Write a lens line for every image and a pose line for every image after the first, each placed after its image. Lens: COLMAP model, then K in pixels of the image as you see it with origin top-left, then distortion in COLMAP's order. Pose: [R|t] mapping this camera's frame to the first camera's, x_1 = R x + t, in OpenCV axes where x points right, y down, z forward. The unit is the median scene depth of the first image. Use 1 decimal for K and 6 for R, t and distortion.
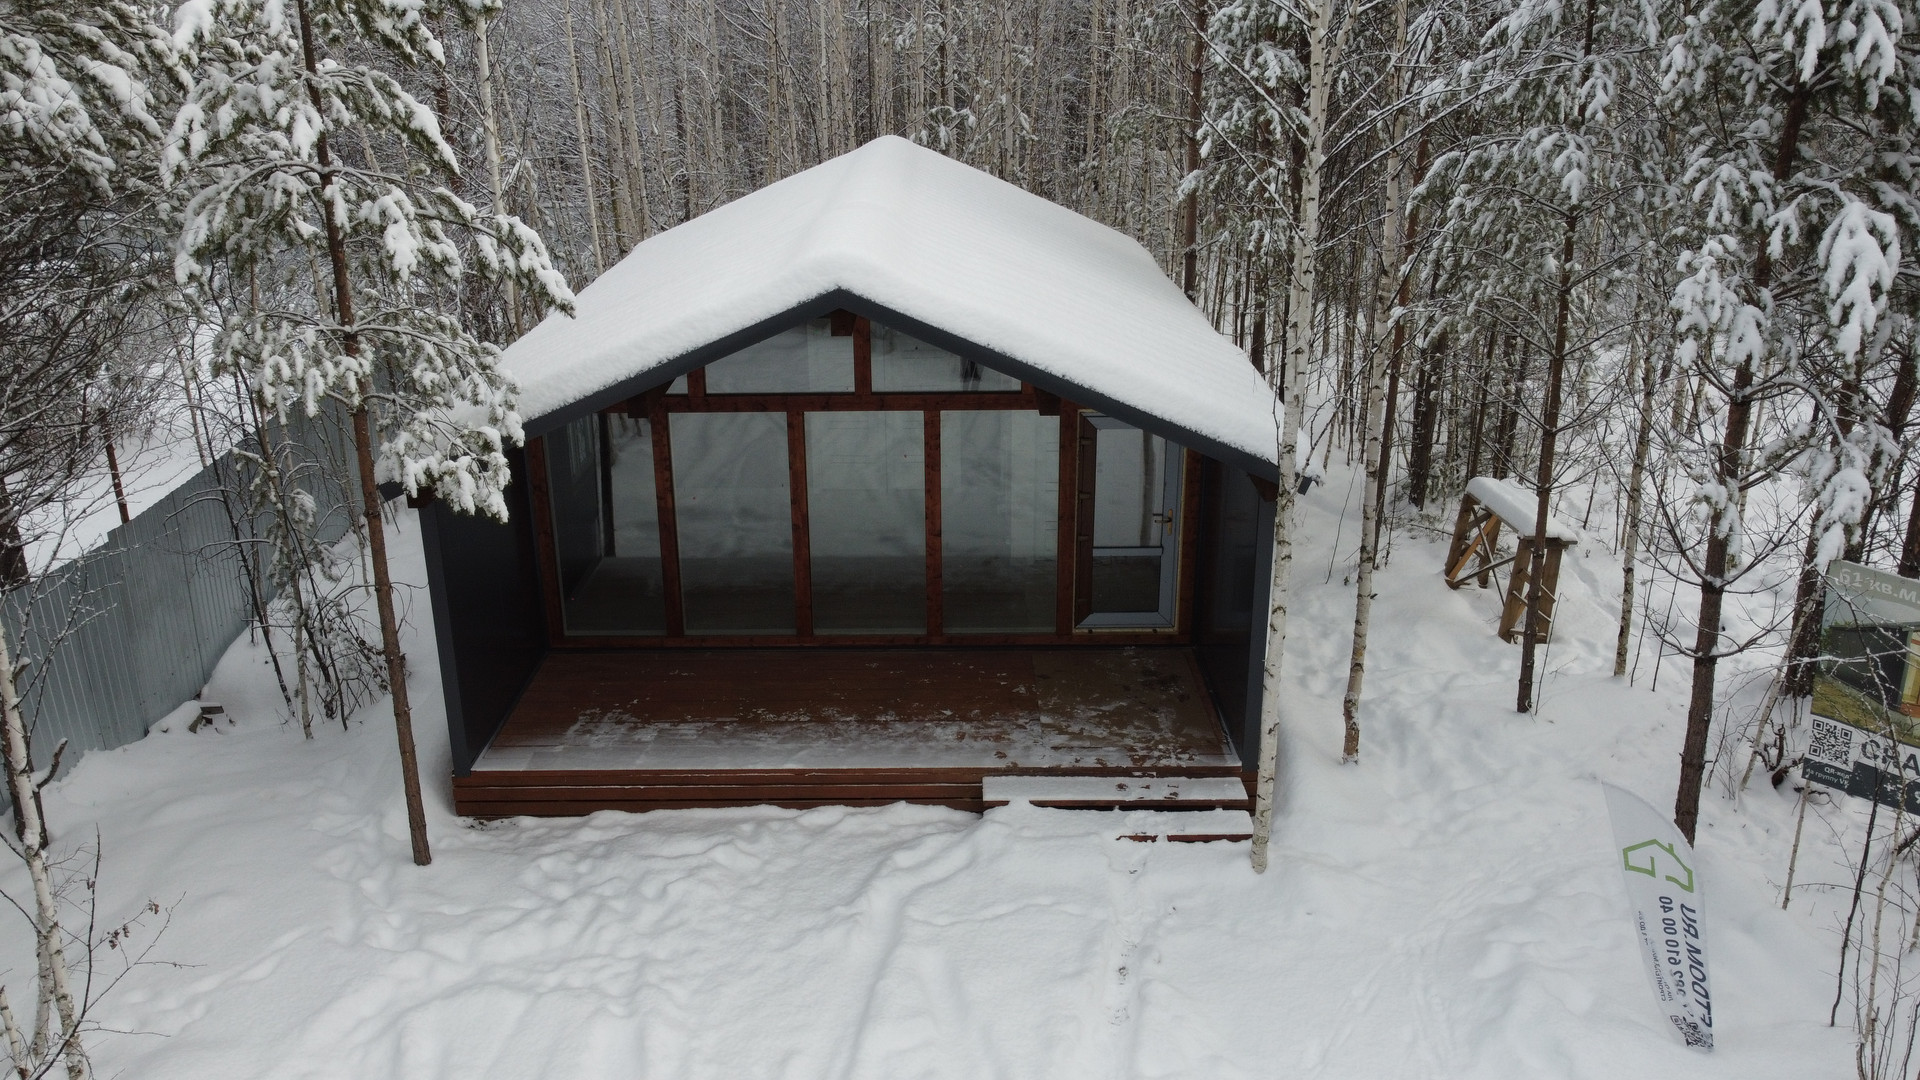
lens RADIAL K [[1435.0, 0, 960.0], [0, 1435.0, 540.0], [0, 0, 1]] dist [0.003201, 0.001505]
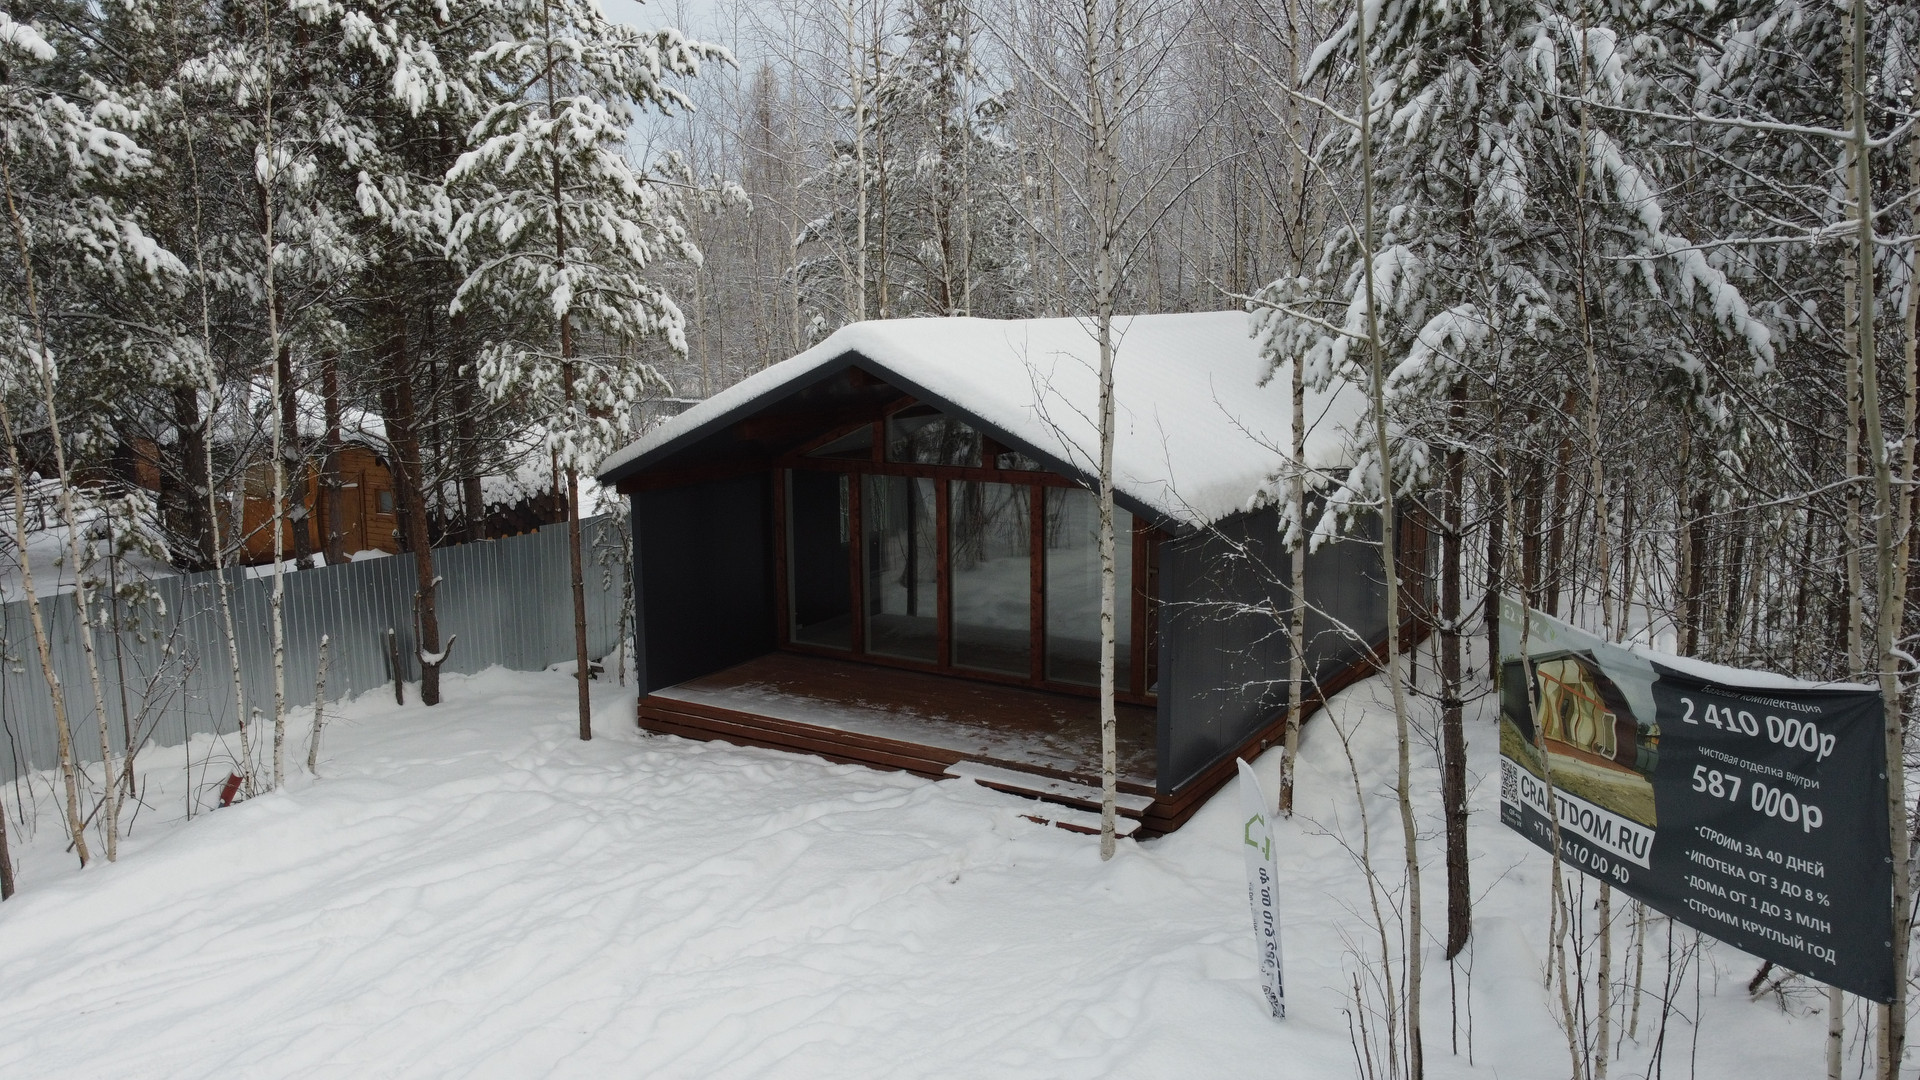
lens RADIAL K [[1435.0, 0, 960.0], [0, 1435.0, 540.0], [0, 0, 1]] dist [0.003201, 0.001505]
pose [[0.863088, 0.094608, -0.496113, 0.603224], [-0.175937, 0.977091, -0.119747, 0.127445], [0.473419, 0.190636, 0.859961, -0.090155]]
